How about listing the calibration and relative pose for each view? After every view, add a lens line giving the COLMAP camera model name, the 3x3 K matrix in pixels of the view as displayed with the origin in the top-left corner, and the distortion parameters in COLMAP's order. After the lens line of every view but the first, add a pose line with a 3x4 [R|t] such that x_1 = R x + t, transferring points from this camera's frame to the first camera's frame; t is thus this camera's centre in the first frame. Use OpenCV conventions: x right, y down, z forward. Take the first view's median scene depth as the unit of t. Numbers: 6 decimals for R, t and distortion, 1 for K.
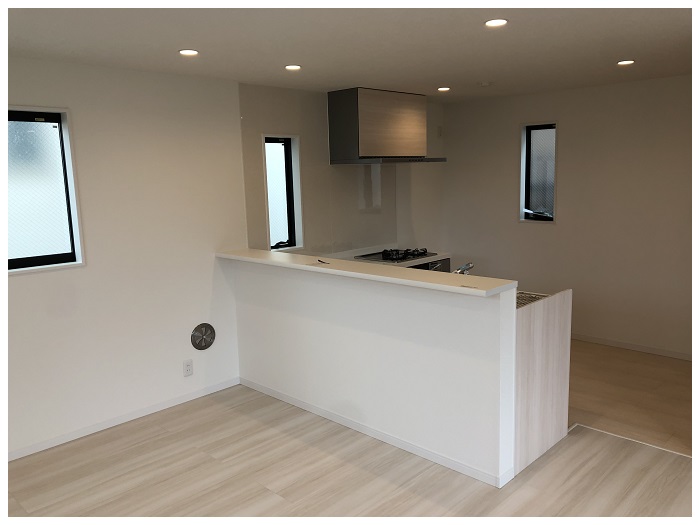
lens RADIAL K [[573.8, 0, 346.1], [0, 573.8, 262.1], [0, 0, 1]] dist [0.010435, 0.003895]
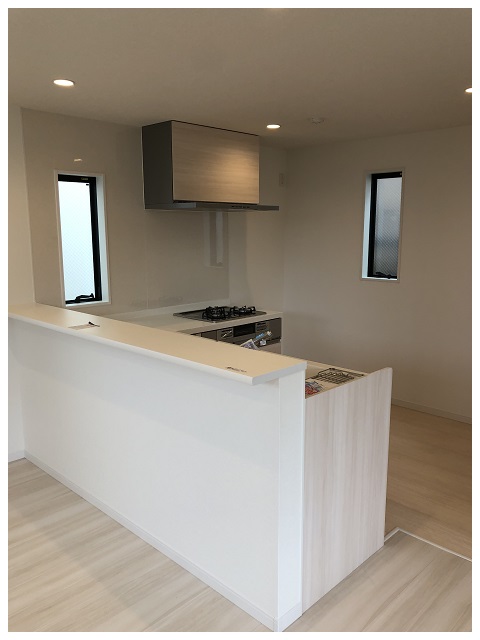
lens RADIAL K [[524.6, 0, 239.7], [0, 524.6, 318.4], [0, 0, 1]] dist [0.010435, 0.003895]
pose [[0.999661, 0.025917, 0.002327, 0.154526], [-0.025950, 0.999548, 0.015159, -0.022692], [-0.001933, -0.015215, 0.999882, 0.237646]]
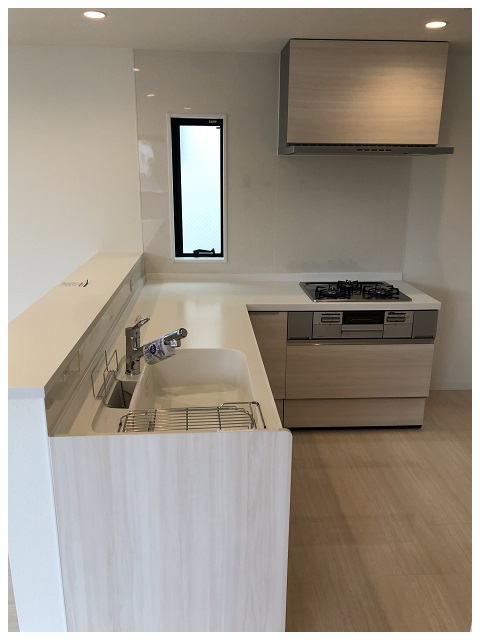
lens RADIAL K [[524.6, 0, 239.7], [0, 524.6, 318.4], [0, 0, 1]] dist [0.010435, 0.003895]
pose [[0.741618, 0.216915, -0.634784, 0.531511], [-0.130057, 0.974815, 0.181163, -0.102090], [0.658094, -0.051796, 0.751152, 0.563550]]
